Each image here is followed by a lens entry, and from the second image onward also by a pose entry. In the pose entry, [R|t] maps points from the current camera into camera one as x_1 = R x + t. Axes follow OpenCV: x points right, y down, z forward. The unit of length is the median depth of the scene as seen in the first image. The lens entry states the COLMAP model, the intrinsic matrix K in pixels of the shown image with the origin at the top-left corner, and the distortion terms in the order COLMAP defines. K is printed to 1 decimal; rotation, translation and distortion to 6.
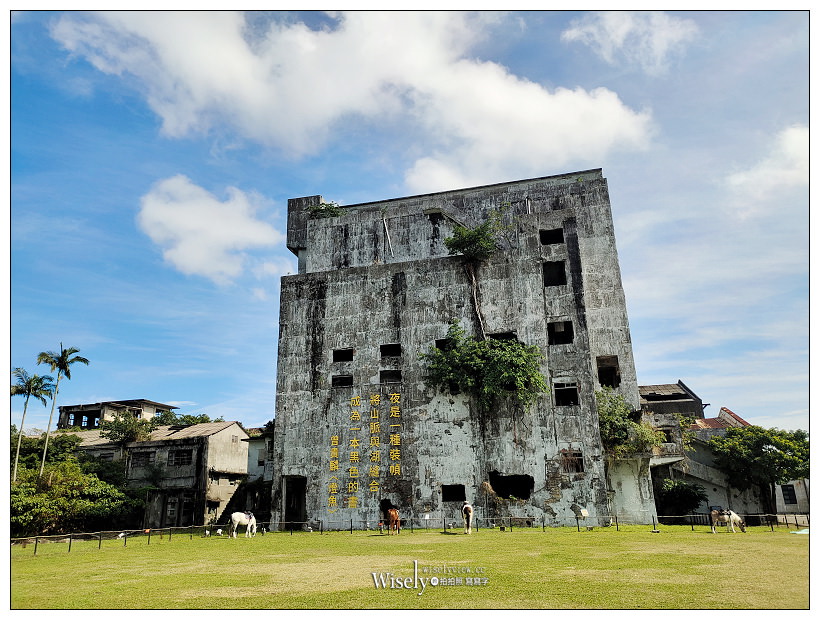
lens RADIAL K [[634.8, 0, 406.1], [0, 634.8, 301.1], [0, 0, 1]] dist [0.042923, -0.006260]
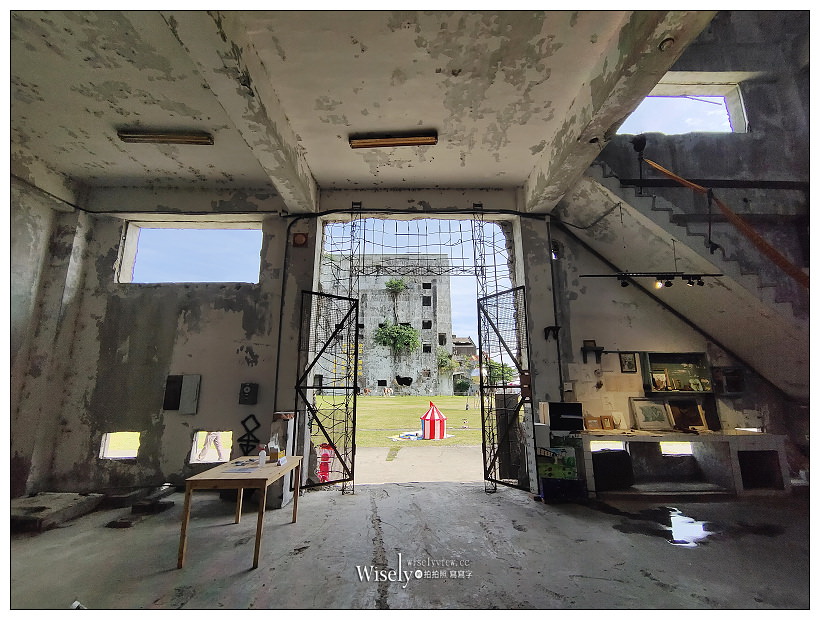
lens RADIAL K [[376.0, 0, 412.9], [0, 376.0, 313.3], [0, 0, 1]] dist [-0.000159, 0.000054]
pose [[0.967954, 0.072562, 0.240414, -0.181518], [-0.099244, 0.989946, 0.100789, -0.141782], [-0.230684, -0.121418, 0.965424, -0.456490]]
